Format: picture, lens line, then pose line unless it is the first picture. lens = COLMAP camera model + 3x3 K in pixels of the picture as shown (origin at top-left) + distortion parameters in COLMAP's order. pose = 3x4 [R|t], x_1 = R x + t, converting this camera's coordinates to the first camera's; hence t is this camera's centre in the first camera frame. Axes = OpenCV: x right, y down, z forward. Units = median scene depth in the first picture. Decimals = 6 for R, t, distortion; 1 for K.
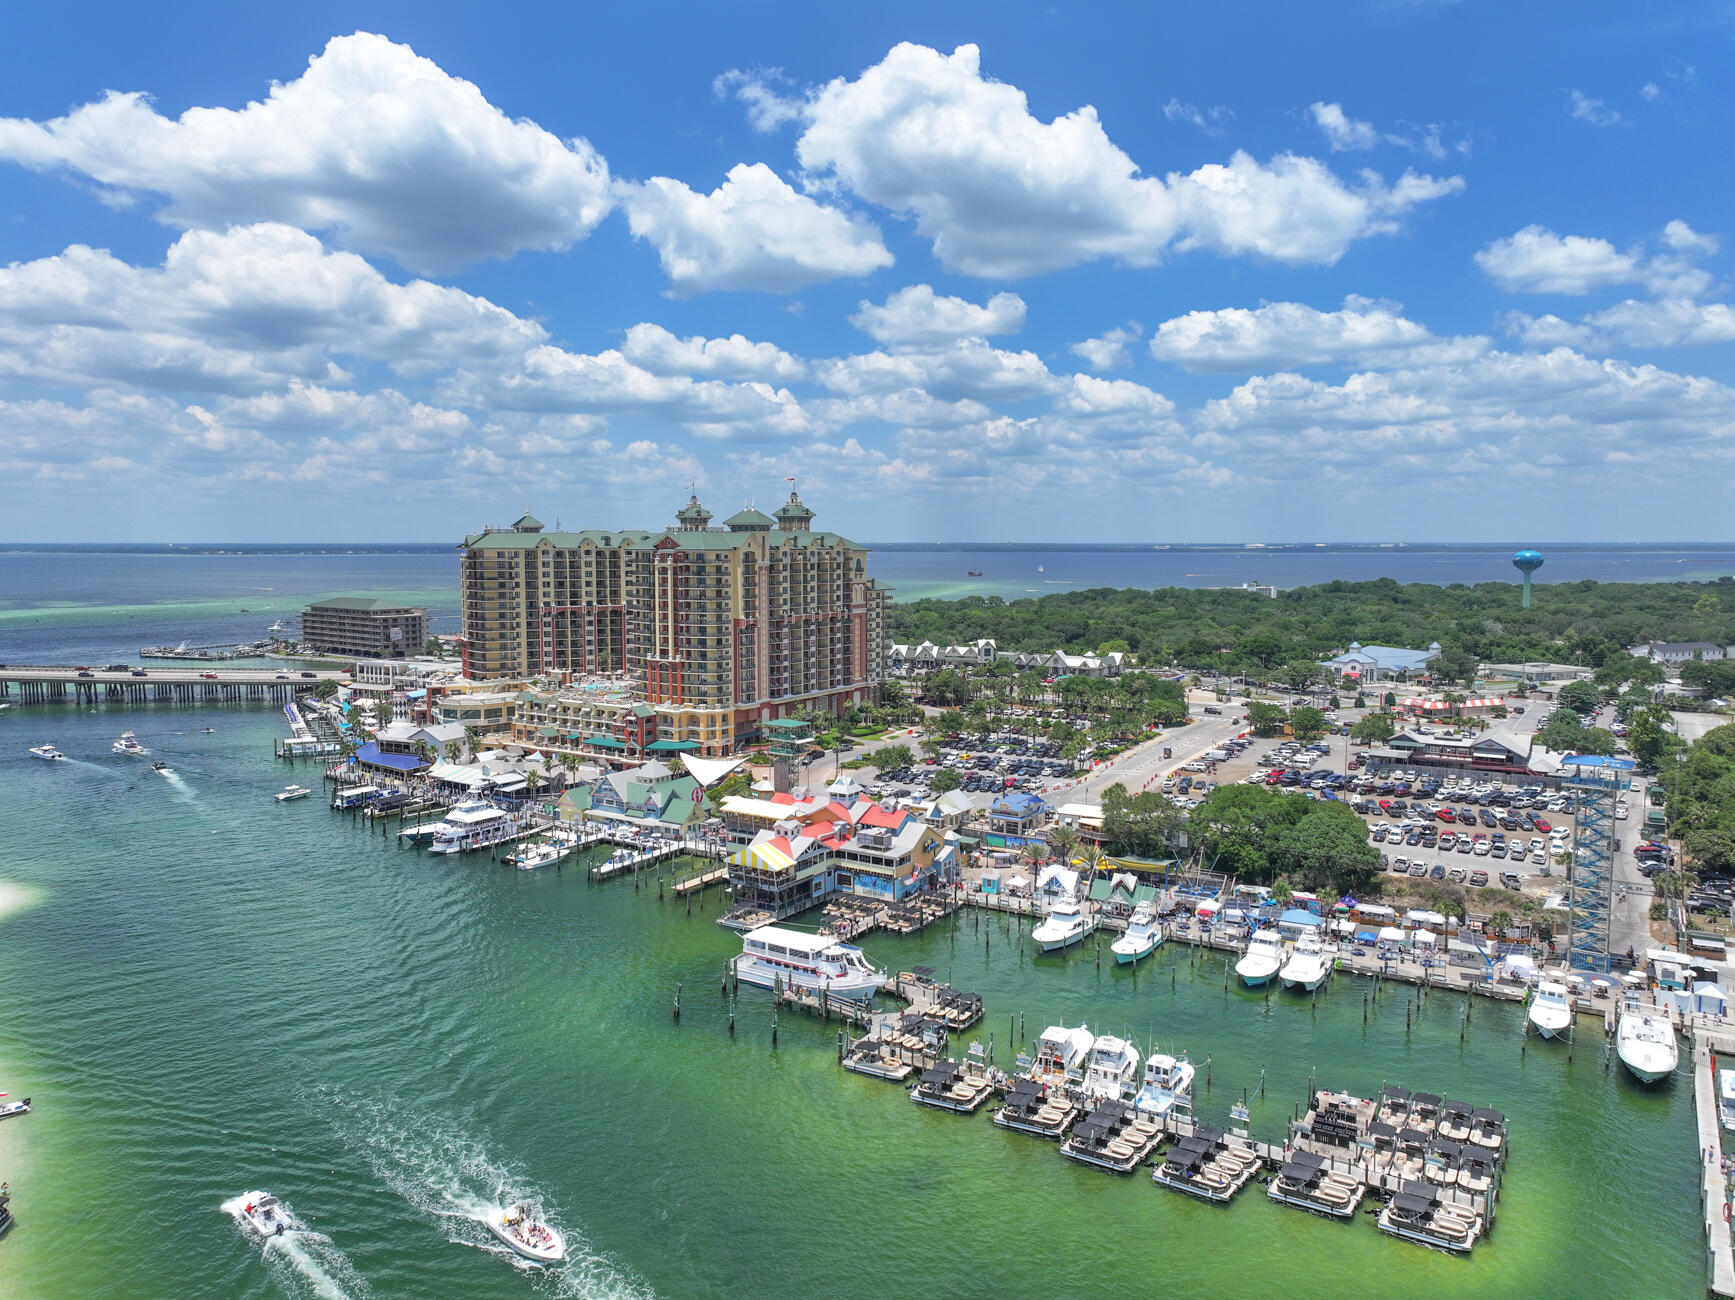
lens RADIAL K [[1218.2, 0, 867.5], [0, 1218.2, 650.0], [0, 0, 1]] dist [0.003702, 0.001571]
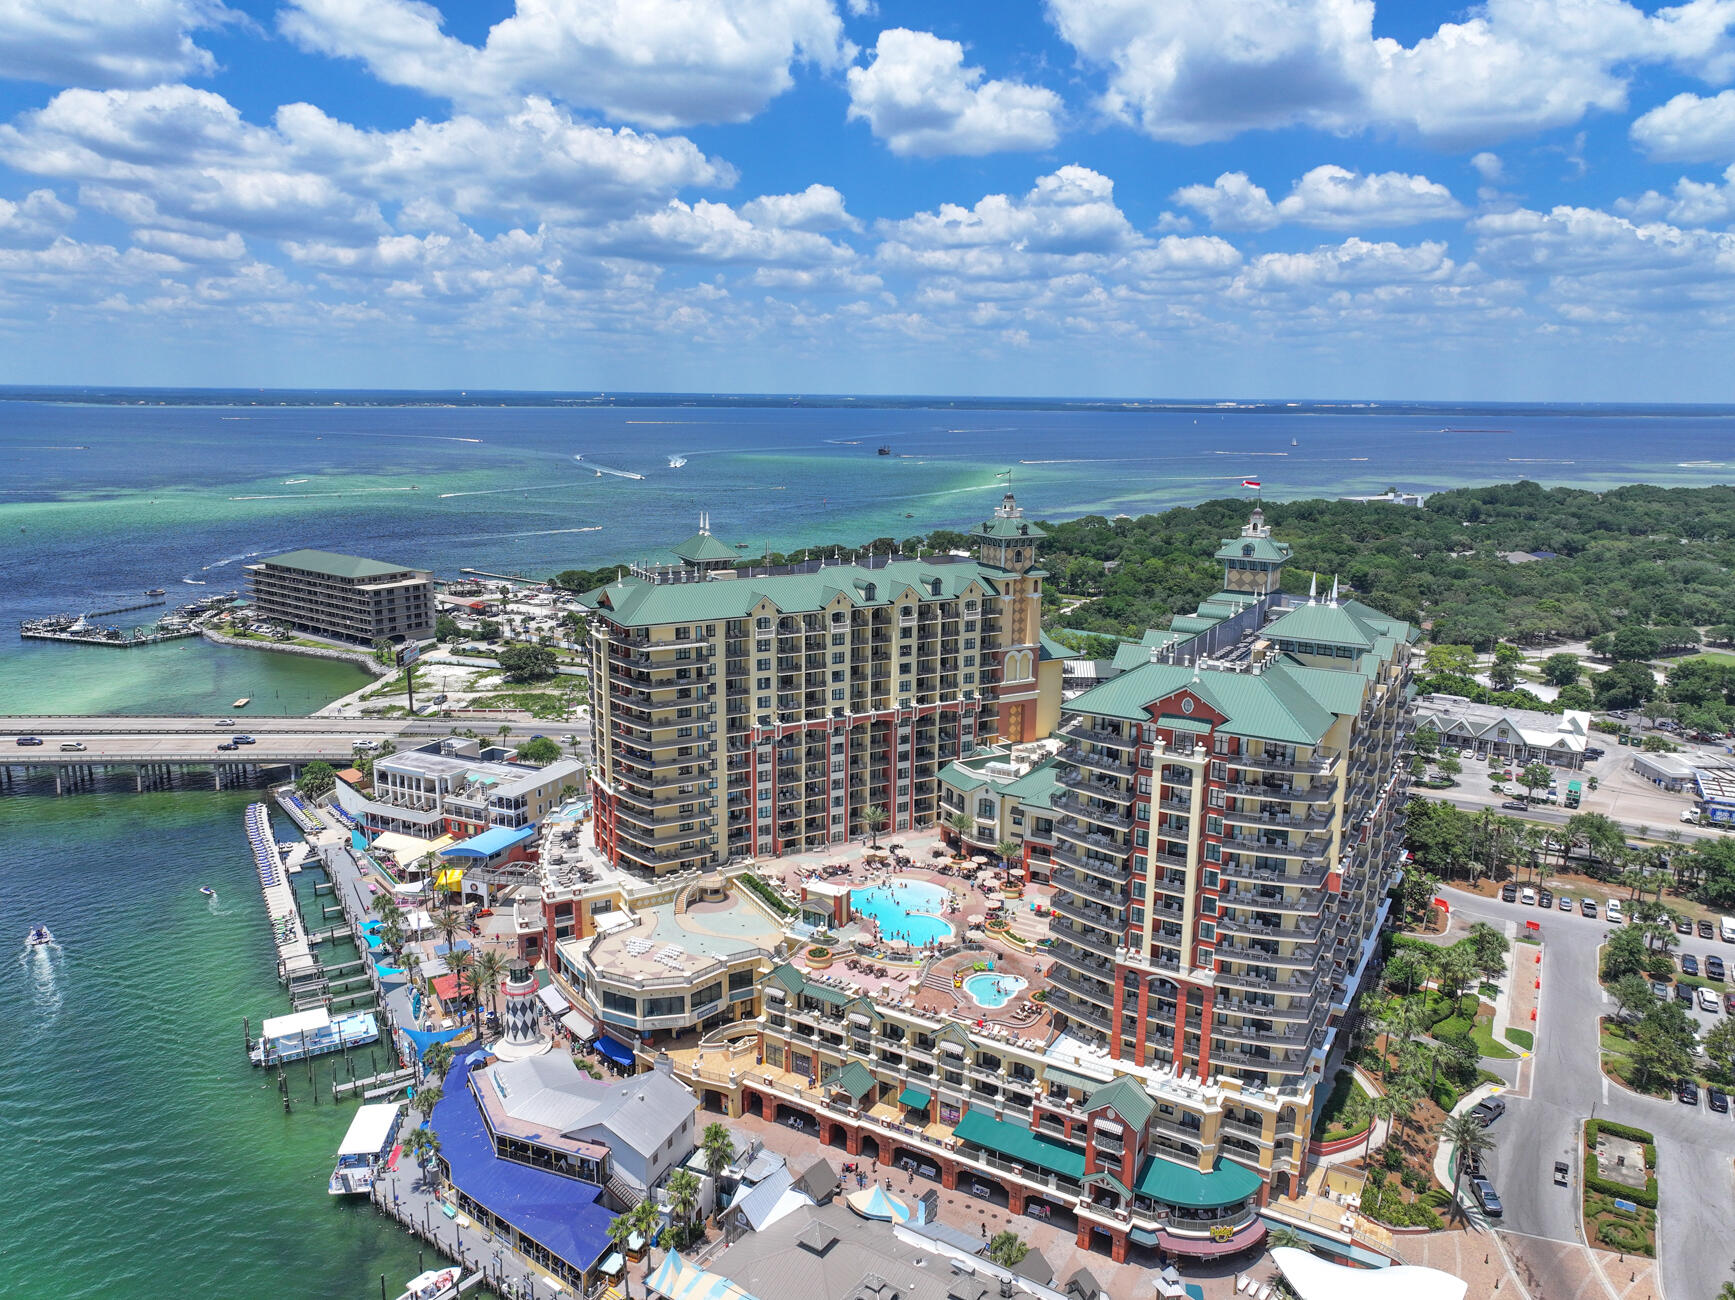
lens RADIAL K [[1218.2, 0, 867.5], [0, 1218.2, 650.0], [0, 0, 1]] dist [0.003702, 0.001571]
pose [[0.999142, 0.000953, 0.041411, -0.239735], [-0.005935, 0.992715, 0.120344, -0.129301], [-0.040995, -0.120486, 0.991868, 0.488037]]
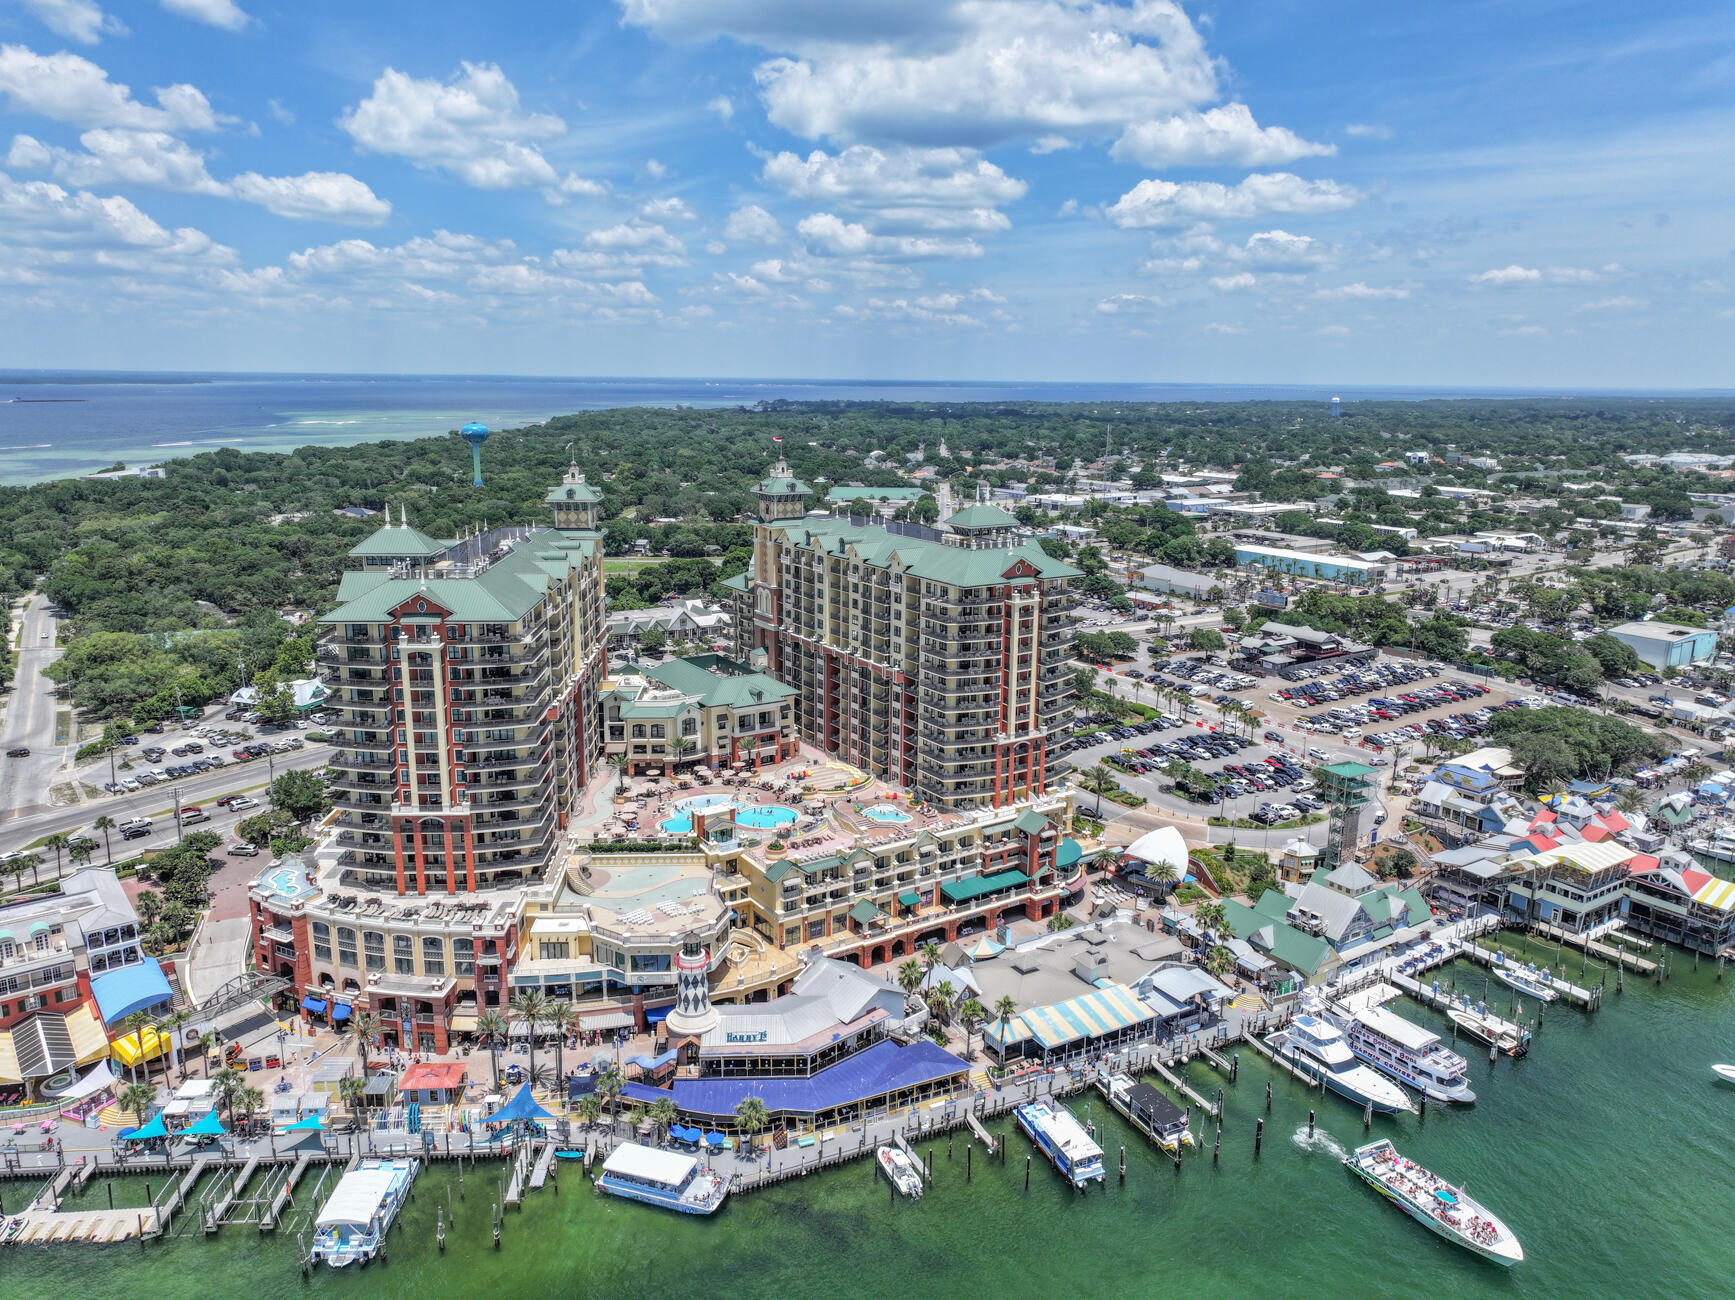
lens RADIAL K [[1214.8, 0, 867.5], [0, 1214.8, 638.5], [0, 0, 1]] dist [-0.003842, 0.017163]
pose [[0.401884, -0.189418, 0.895885, -0.667652], [0.070607, 0.981868, 0.175924, -0.144197], [-0.912964, -0.007445, 0.407971, 0.661964]]
